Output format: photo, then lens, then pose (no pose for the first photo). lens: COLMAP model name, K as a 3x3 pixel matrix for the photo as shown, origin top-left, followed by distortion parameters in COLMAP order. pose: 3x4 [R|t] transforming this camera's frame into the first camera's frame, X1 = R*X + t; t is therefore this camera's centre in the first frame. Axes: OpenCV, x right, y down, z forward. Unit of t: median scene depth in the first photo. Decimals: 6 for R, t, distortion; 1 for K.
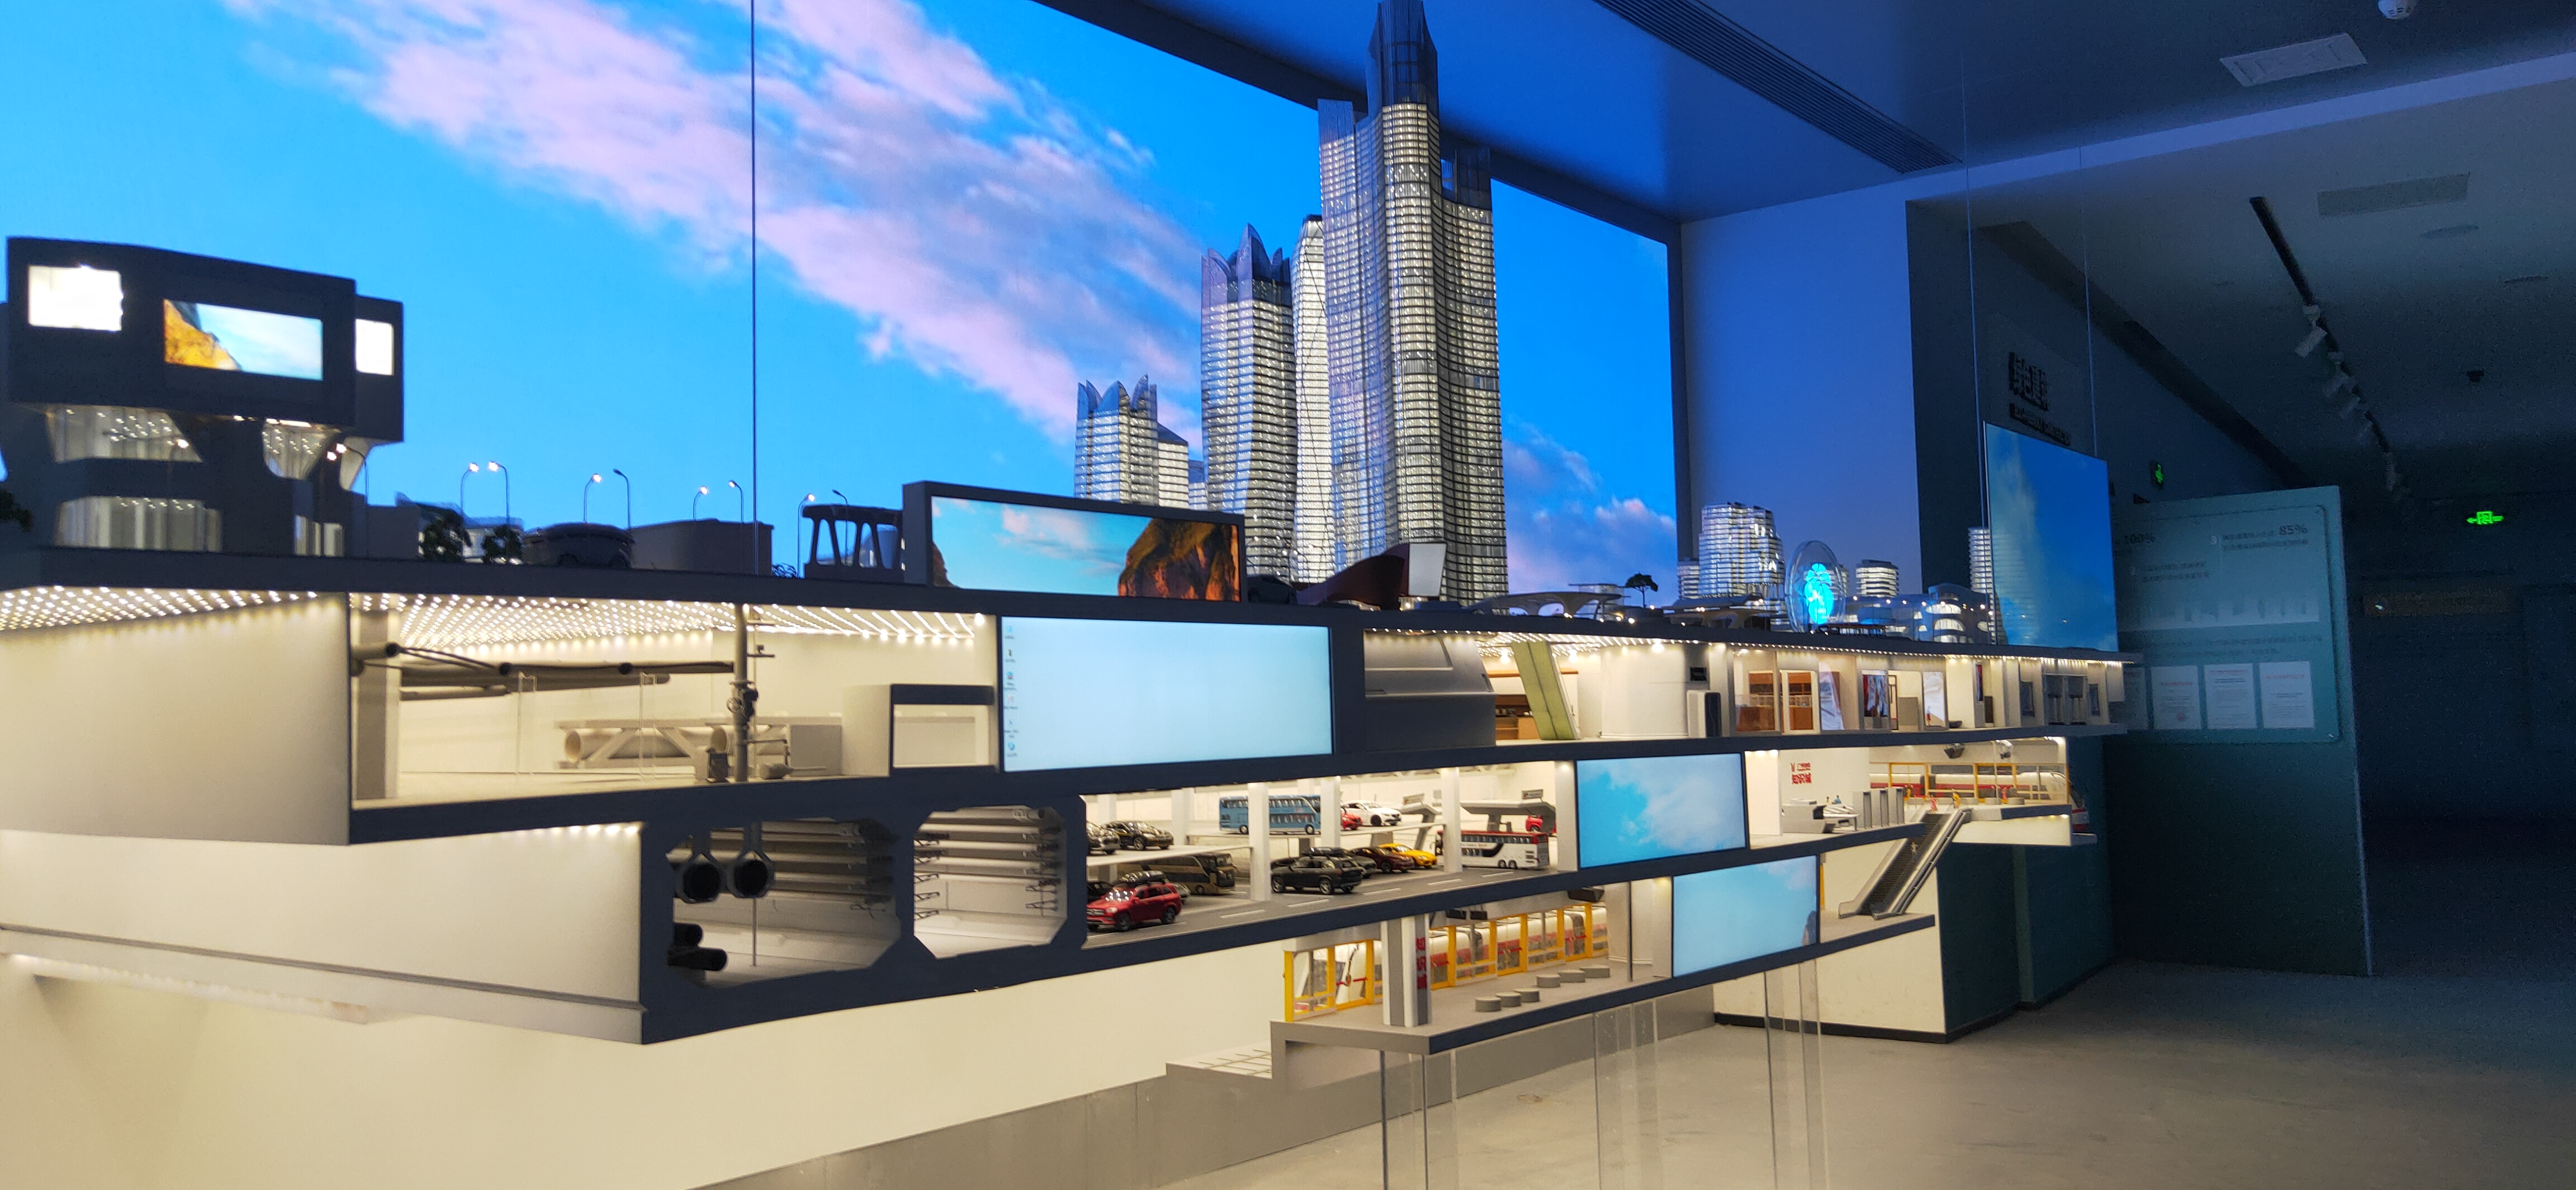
lens RADIAL K [[1959.0, 0, 1280.8], [0, 1959.0, 580.9], [0, 0, 1]] dist [0.036599, -0.000686]
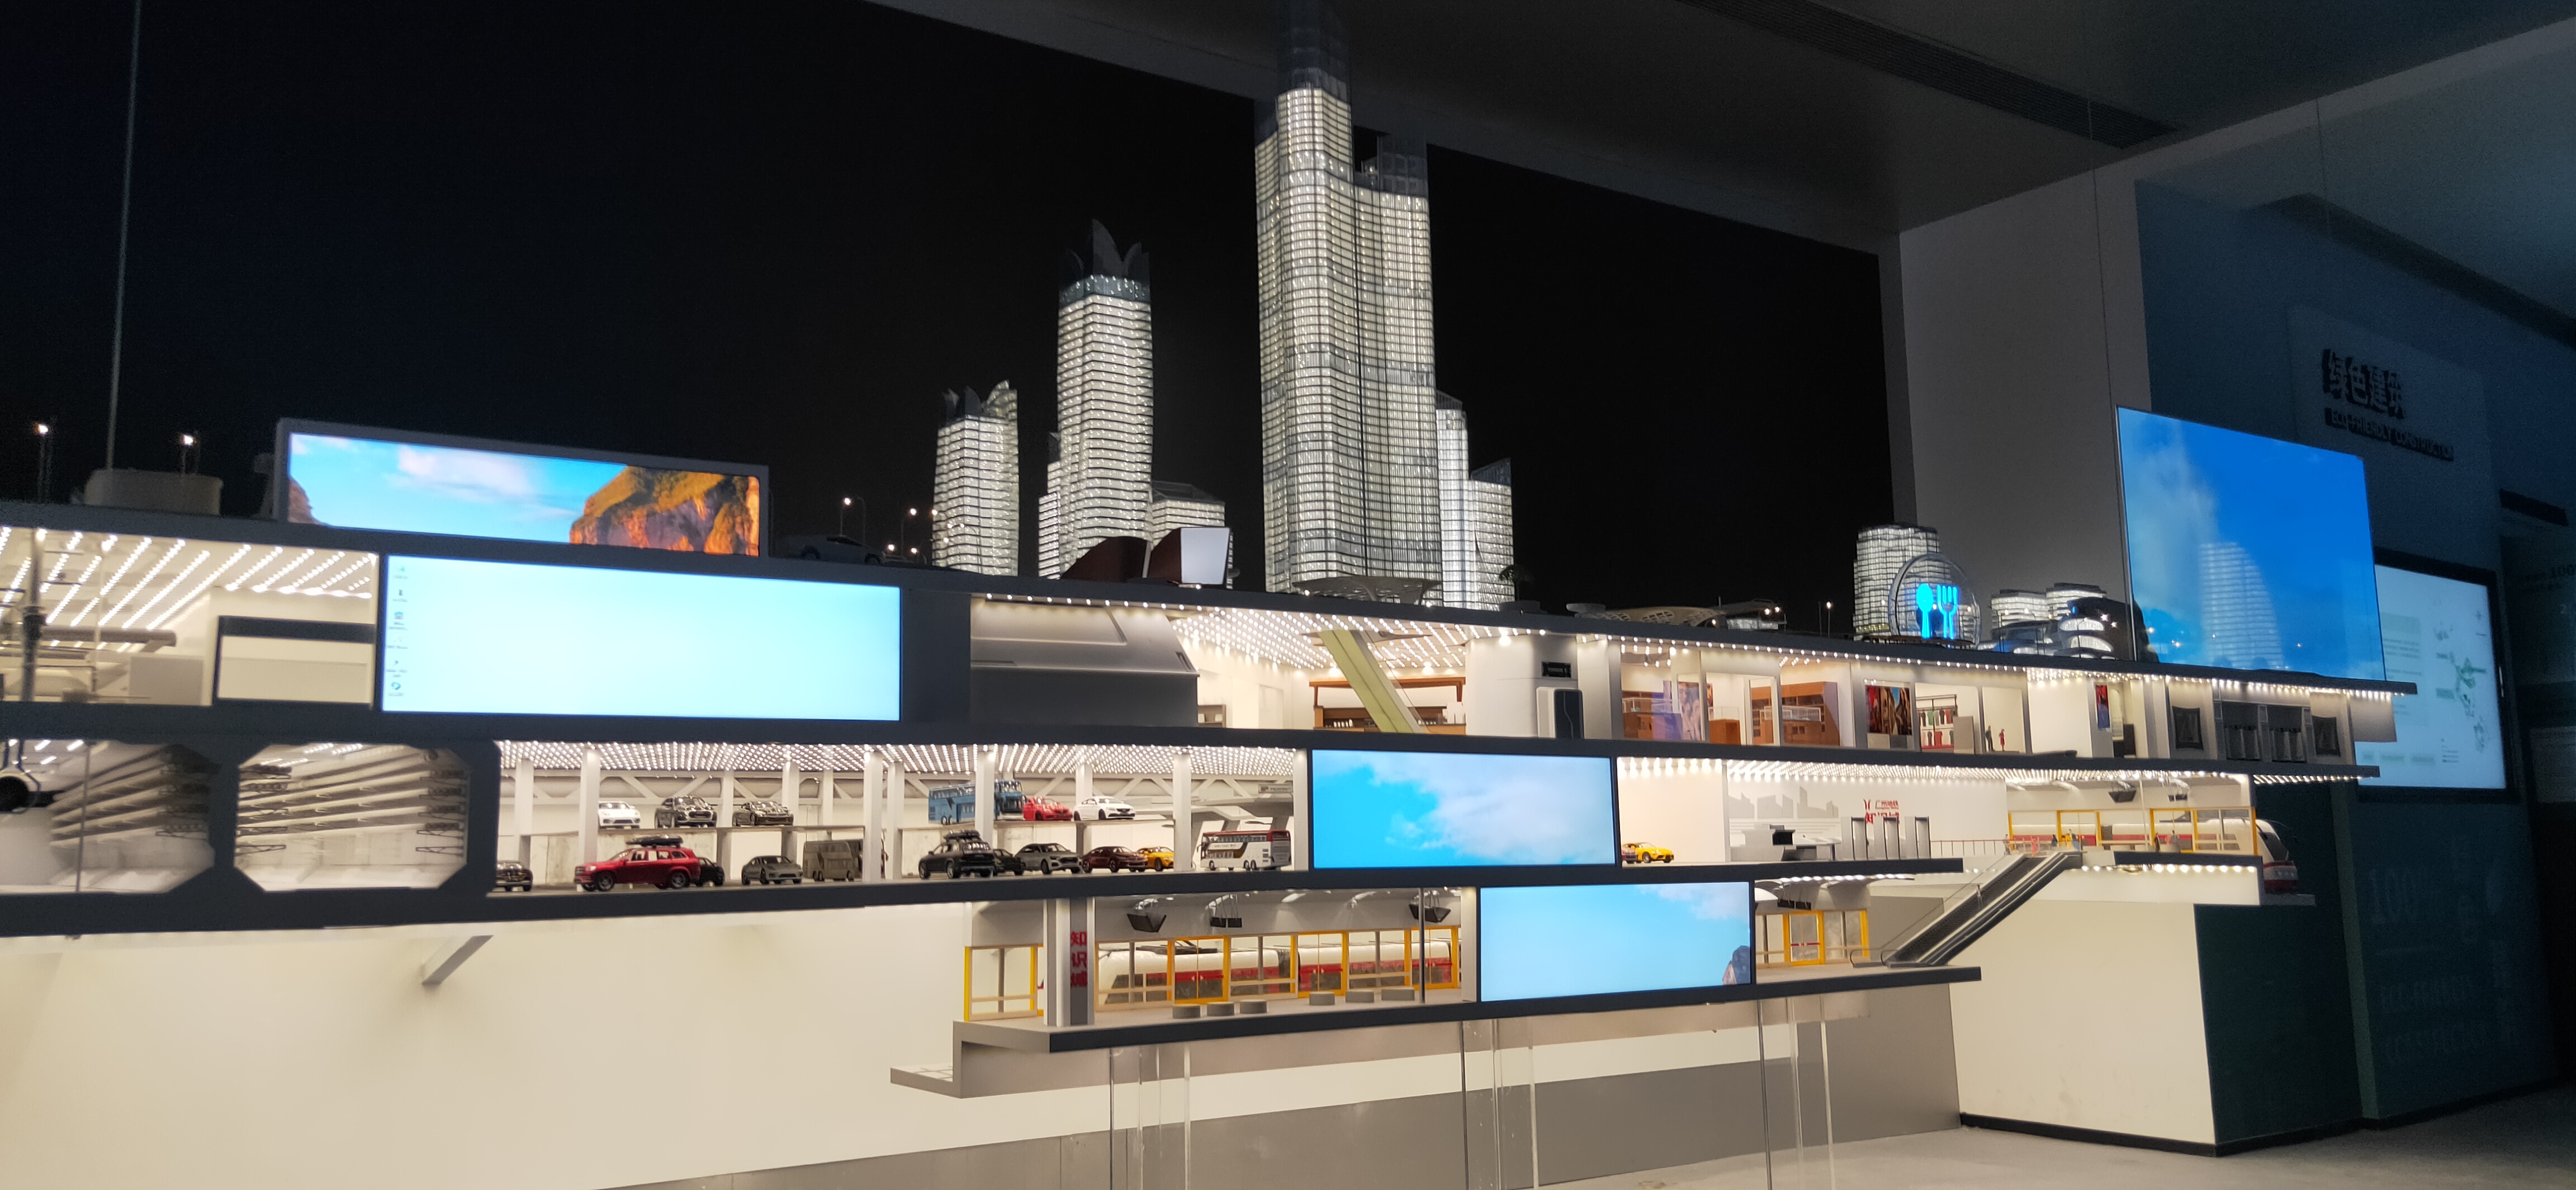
lens RADIAL K [[1975.6, 0, 1288.0], [0, 1975.6, 595.0], [0, 0, 1]] dist [0.036952, 0.000801]
pose [[0.959664, -0.033142, -0.279190, 0.345929], [0.017839, 0.998205, -0.057175, 0.062260], [0.280584, 0.049888, 0.958532, 0.094362]]
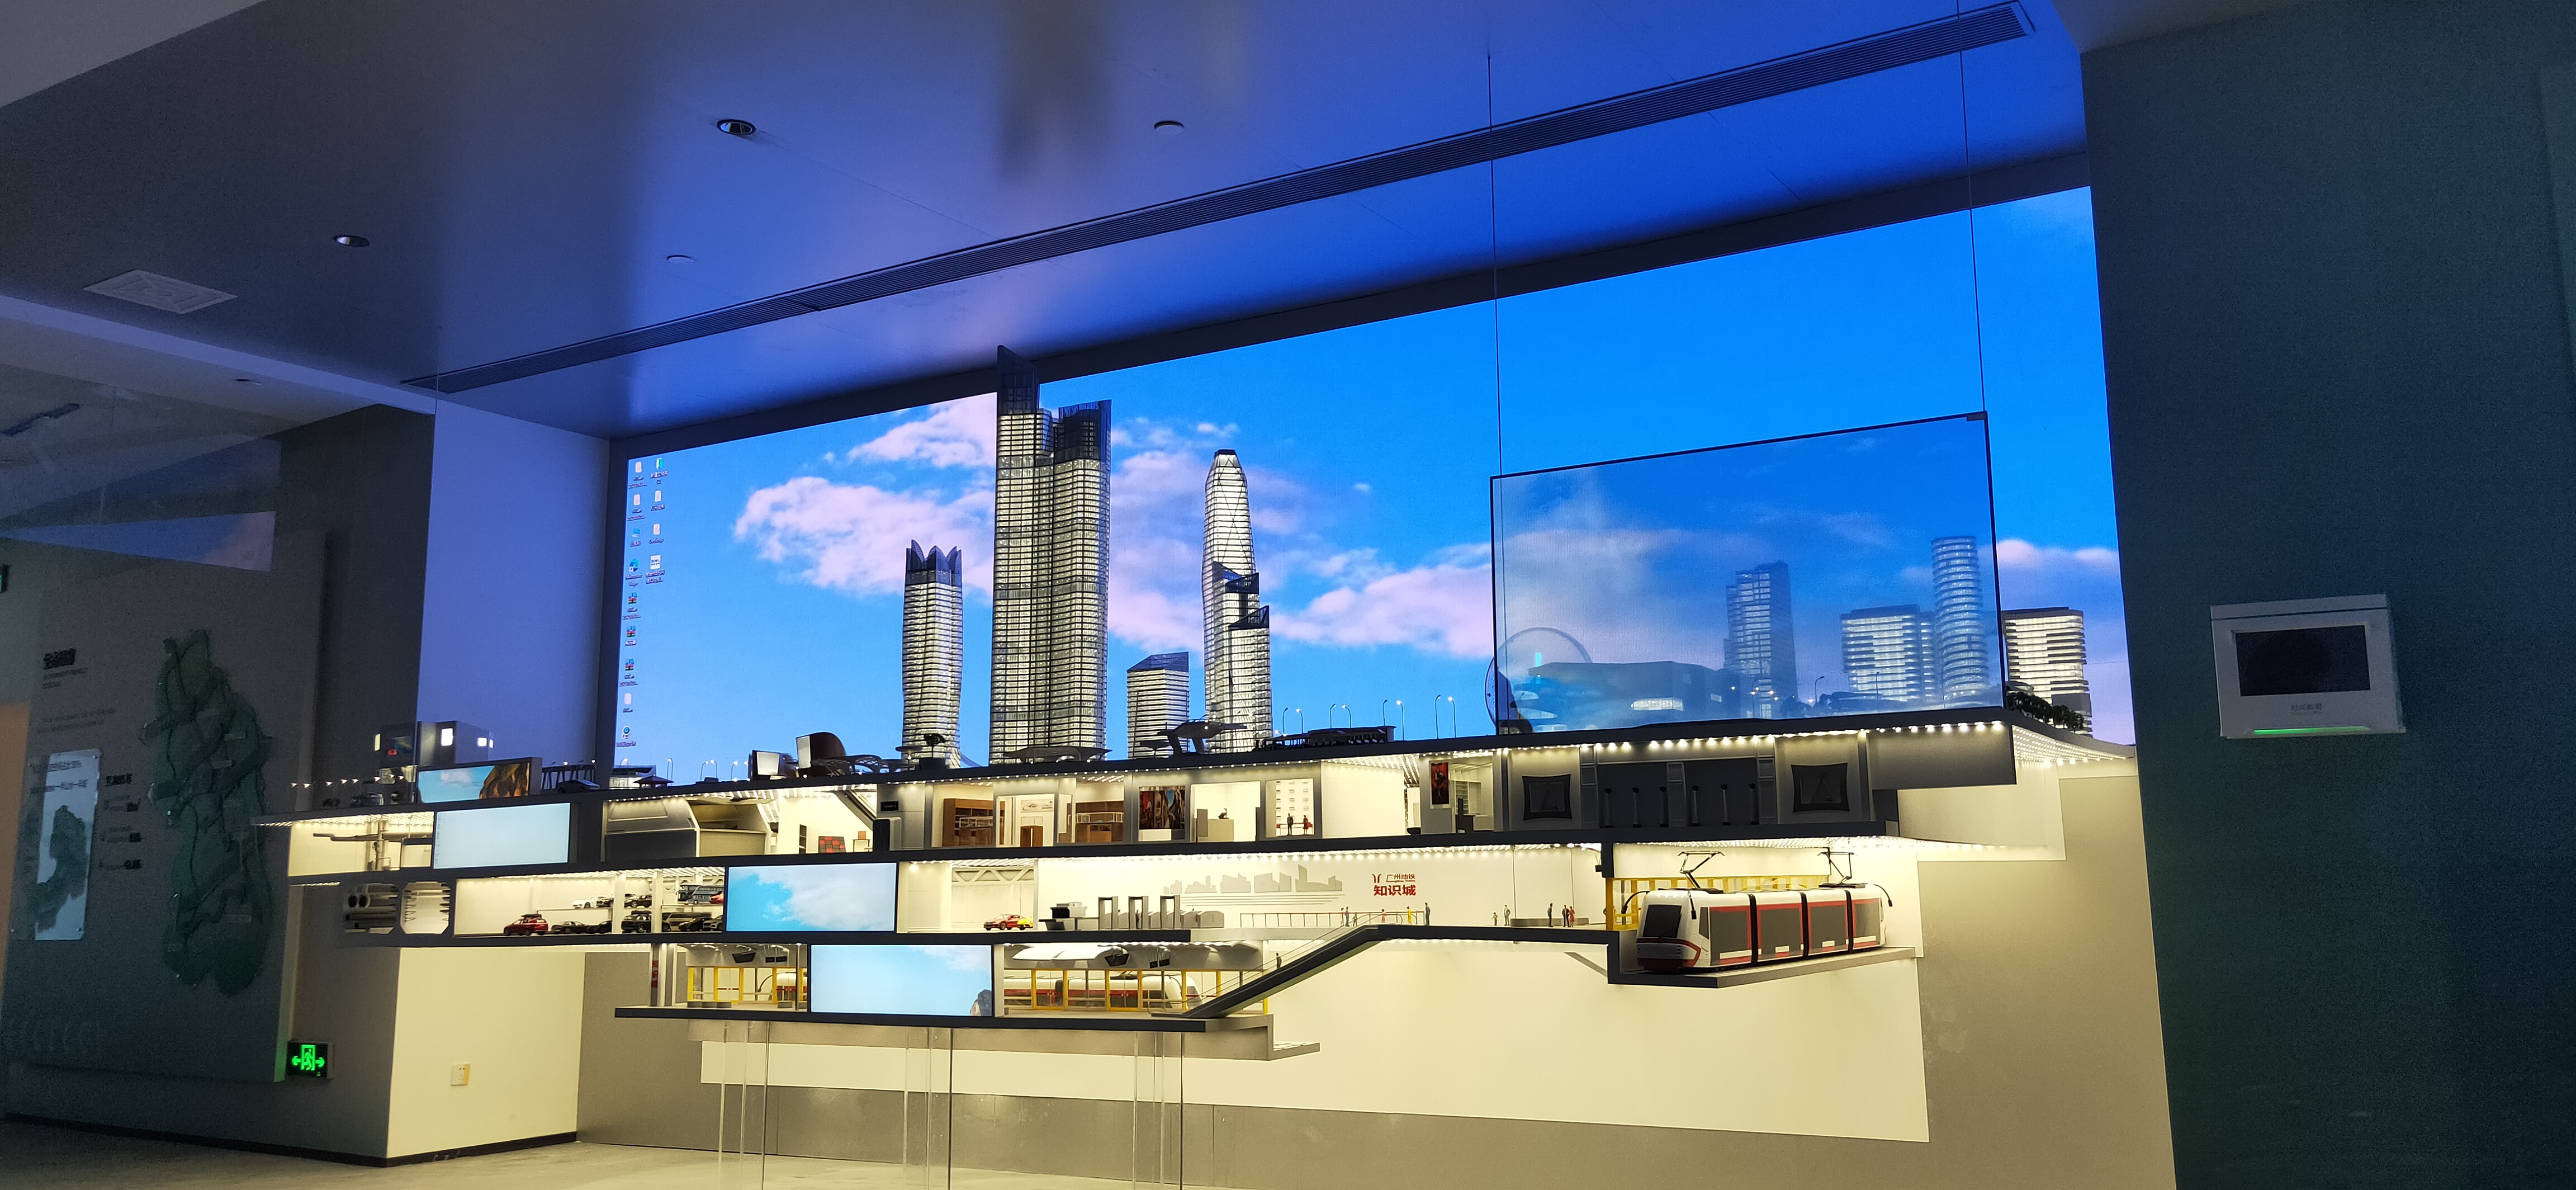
lens RADIAL K [[1964.9, 0, 1287.9], [0, 1964.9, 575.6], [0, 0, 1]] dist [0.045805, -0.021377]
pose [[0.114282, -0.144650, -0.982861, 1.651426], [0.082018, 0.987339, -0.135773, 0.099000], [0.990057, -0.065096, 0.124699, 1.108904]]
